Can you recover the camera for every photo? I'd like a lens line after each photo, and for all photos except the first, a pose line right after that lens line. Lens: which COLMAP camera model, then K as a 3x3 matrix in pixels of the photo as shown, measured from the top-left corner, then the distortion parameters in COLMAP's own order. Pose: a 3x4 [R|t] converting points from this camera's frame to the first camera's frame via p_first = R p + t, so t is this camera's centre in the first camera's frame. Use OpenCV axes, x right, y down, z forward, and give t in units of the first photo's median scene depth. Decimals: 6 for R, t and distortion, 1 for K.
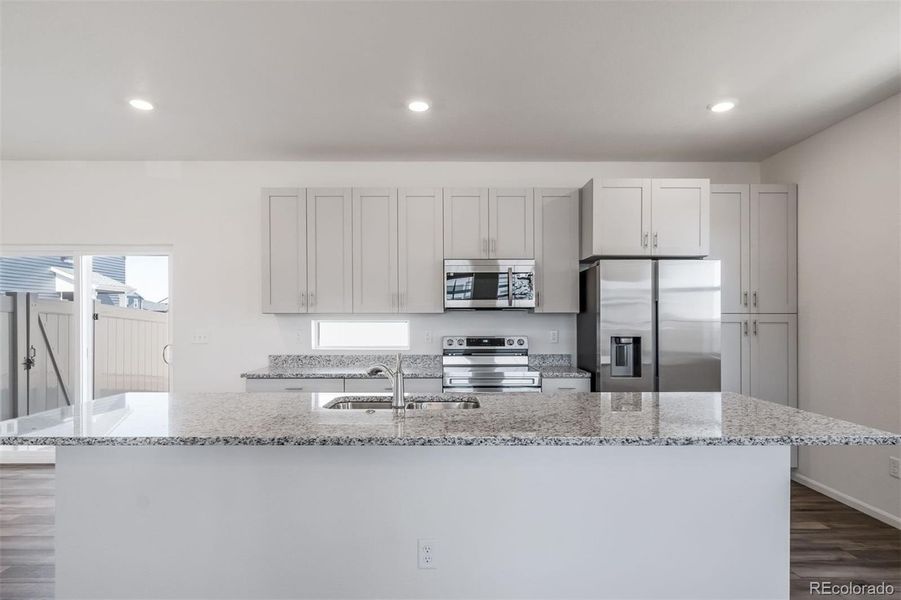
lens RADIAL K [[487.7, 0, 432.1], [0, 487.7, 321.9], [0, 0, 1]] dist [-0.005907, 0.000861]
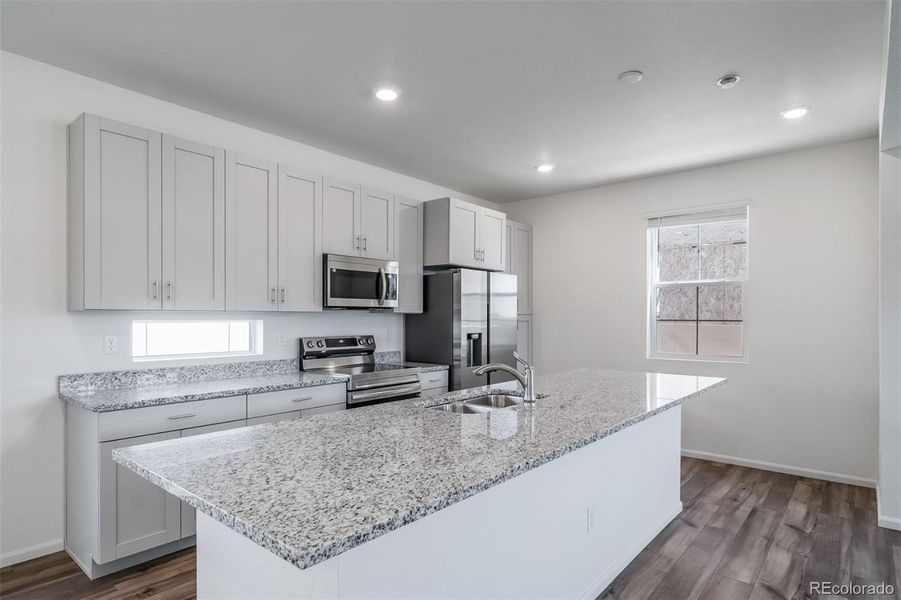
lens RADIAL K [[487.7, 0, 460.3], [0, 487.7, 318.0], [0, 0, 1]] dist [-0.005907, 0.000861]
pose [[0.656026, 0.001646, 0.754737, -0.519561], [0.002111, 0.999990, -0.004016, -0.002603], [-0.754736, 0.004228, 0.656016, 0.216057]]
